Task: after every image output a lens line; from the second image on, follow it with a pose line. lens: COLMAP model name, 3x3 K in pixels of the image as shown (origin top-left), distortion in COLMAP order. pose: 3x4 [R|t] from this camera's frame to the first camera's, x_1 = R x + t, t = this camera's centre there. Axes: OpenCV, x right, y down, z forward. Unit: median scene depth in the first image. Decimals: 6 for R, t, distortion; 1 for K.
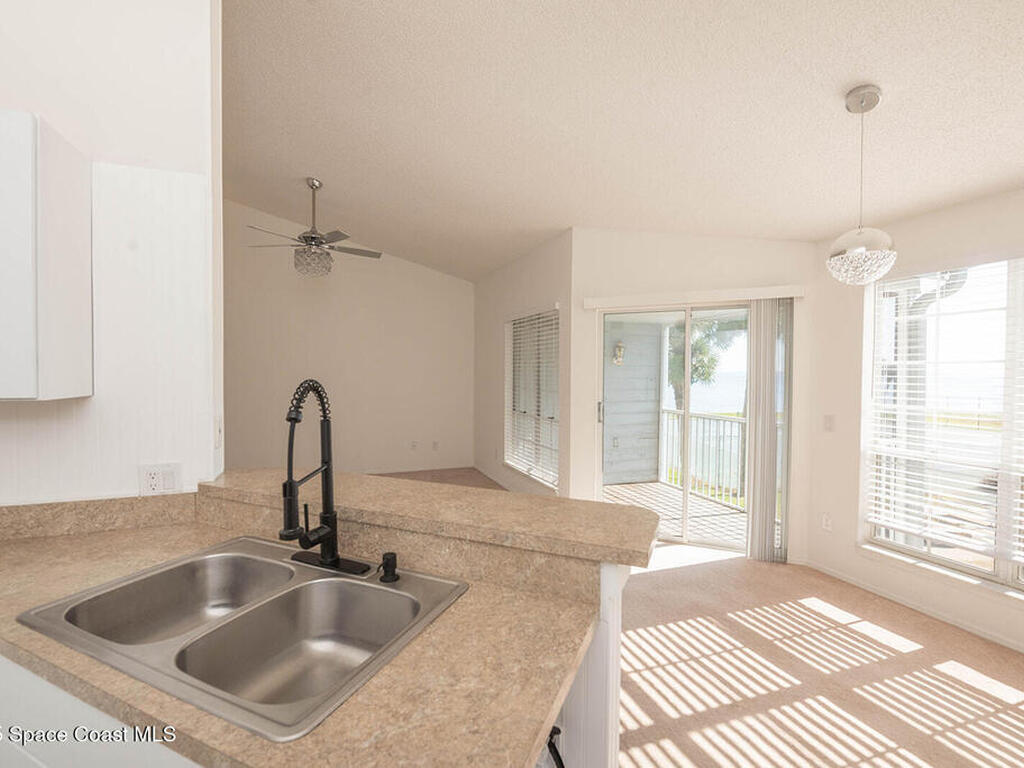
lens RADIAL K [[455.3, 0, 497.4], [0, 455.3, 382.3], [0, 0, 1]] dist [-0.010193, -0.001528]
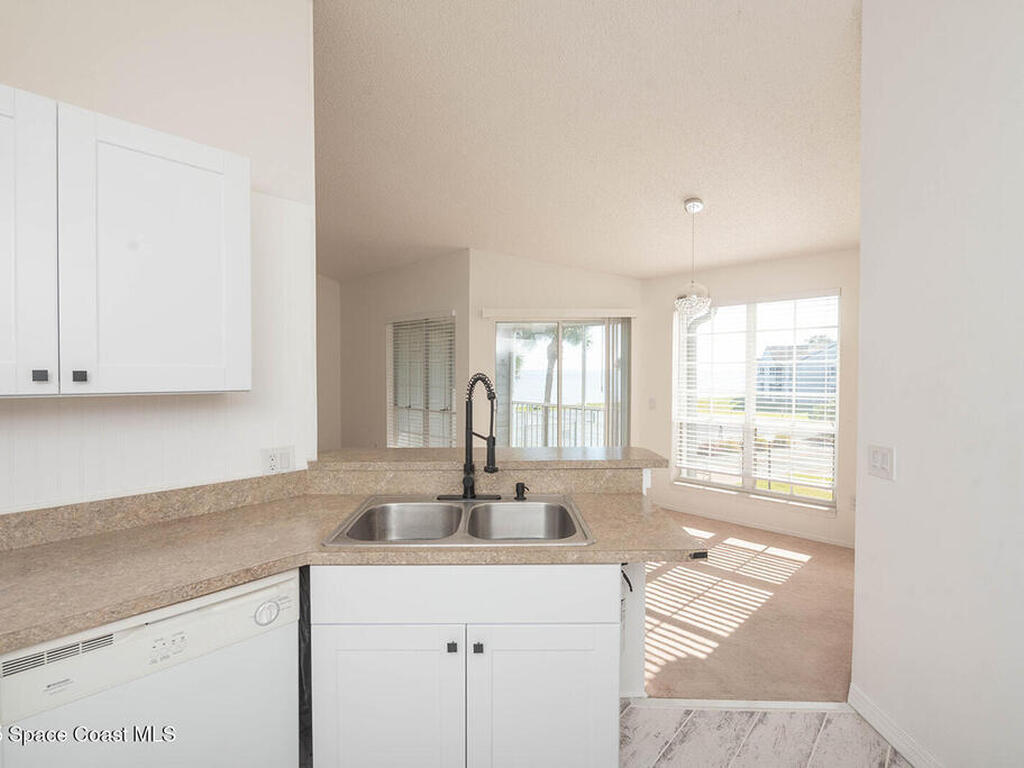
lens RADIAL K [[455.3, 0, 497.7], [0, 455.3, 379.9], [0, 0, 1]] dist [-0.010193, -0.001528]
pose [[0.910893, -0.010241, 0.412515, -0.585353], [0.010935, 0.999940, 0.000678, 0.009806], [-0.412497, 0.003894, 0.910950, -0.251070]]
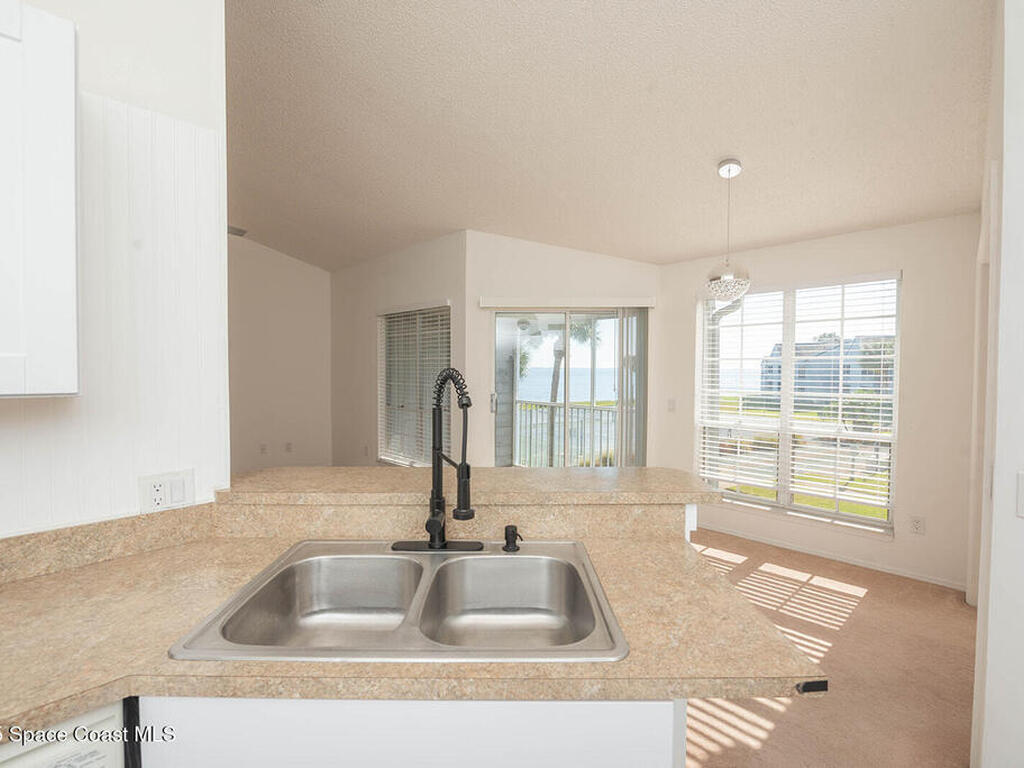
lens RADIAL K [[455.3, 0, 499.8], [0, 455.3, 382.2], [0, 0, 1]] dist [-0.010193, -0.001528]
pose [[0.914866, -0.011713, 0.403587, -0.429555], [0.007874, 0.999907, 0.011171, 0.009798], [-0.403680, -0.007042, 0.914873, 0.003233]]
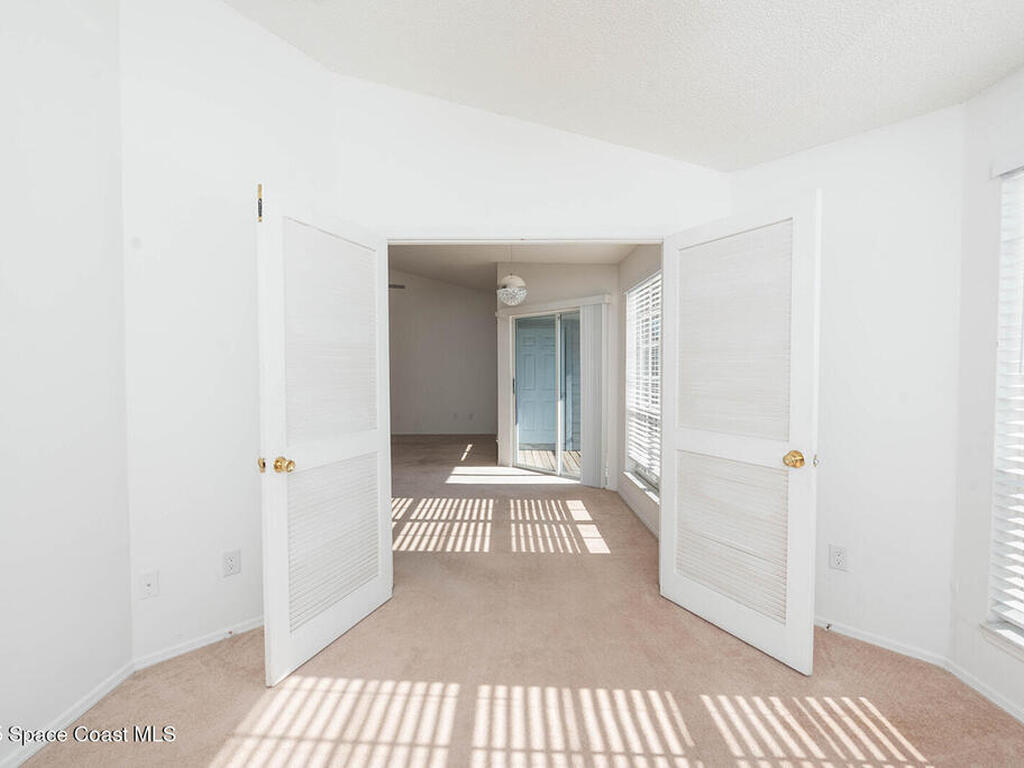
lens RADIAL K [[455.3, 0, 505.6], [0, 455.3, 380.3], [0, 0, 1]] dist [-0.010193, -0.001528]
pose [[0.941025, -0.002659, -0.338327, 1.508208], [0.005806, 0.999949, 0.008289, 0.076039], [0.338288, -0.009764, 0.940992, -0.836468]]
